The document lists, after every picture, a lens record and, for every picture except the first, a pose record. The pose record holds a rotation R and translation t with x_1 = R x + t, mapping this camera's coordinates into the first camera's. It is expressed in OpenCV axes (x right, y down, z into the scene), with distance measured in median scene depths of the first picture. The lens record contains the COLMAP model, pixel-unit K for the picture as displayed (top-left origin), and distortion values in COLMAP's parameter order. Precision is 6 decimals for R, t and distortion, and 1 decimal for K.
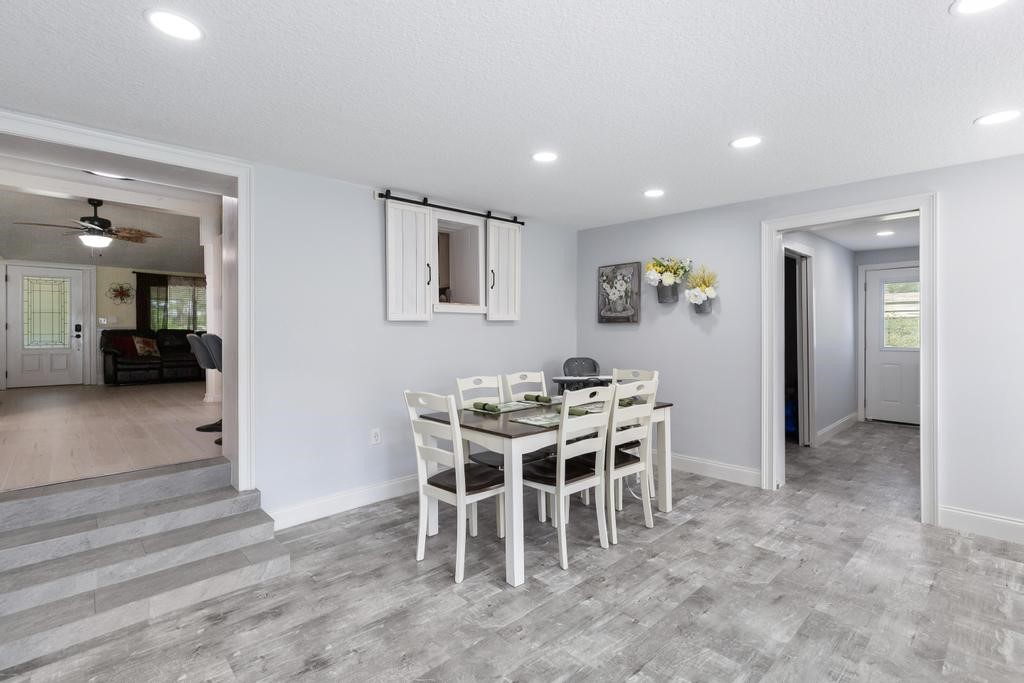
lens RADIAL K [[468.0, 0, 511.6], [0, 468.0, 327.1], [0, 0, 1]] dist [0.001123, 0.000693]
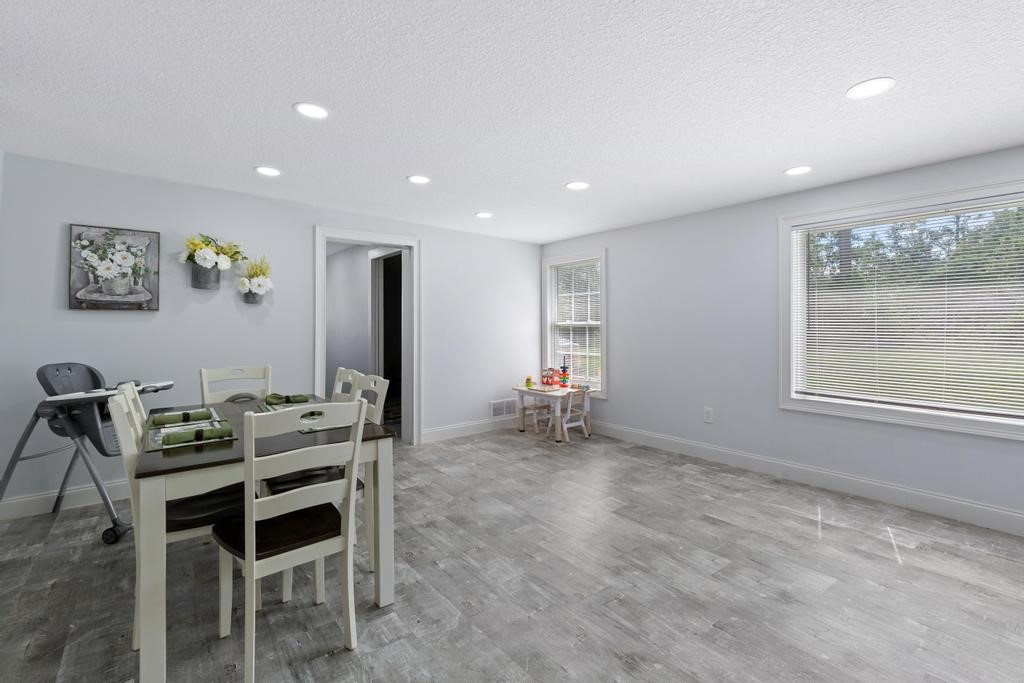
lens RADIAL K [[468.0, 0, 511.6], [0, 468.0, 327.1], [0, 0, 1]] dist [0.001123, 0.000693]
pose [[0.094739, 0.003207, 0.995497, -0.507015], [-0.005105, 0.999983, -0.002736, 0.018082], [-0.995489, -0.004823, 0.094754, 0.407007]]
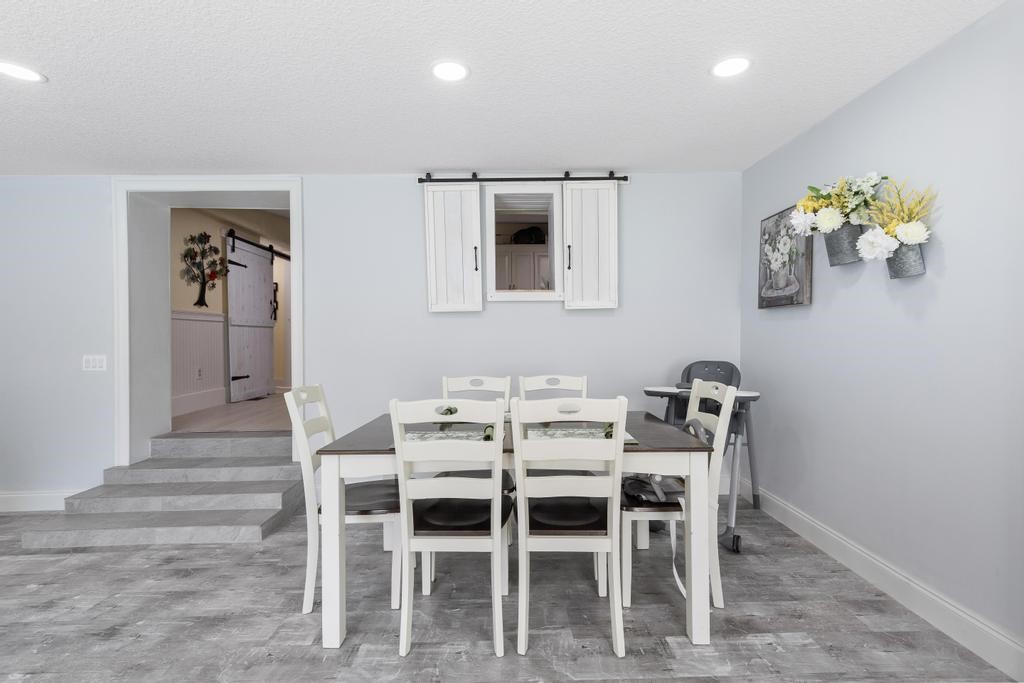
lens RADIAL K [[458.8, 0, 512.9], [0, 458.8, 336.5], [0, 0, 1]] dist [0.003687, 0.000438]
pose [[0.751516, 0.003253, -0.659706, 0.433916], [0.009859, 0.999821, 0.016161, 0.020250], [0.659641, -0.018649, 0.751350, 0.380039]]
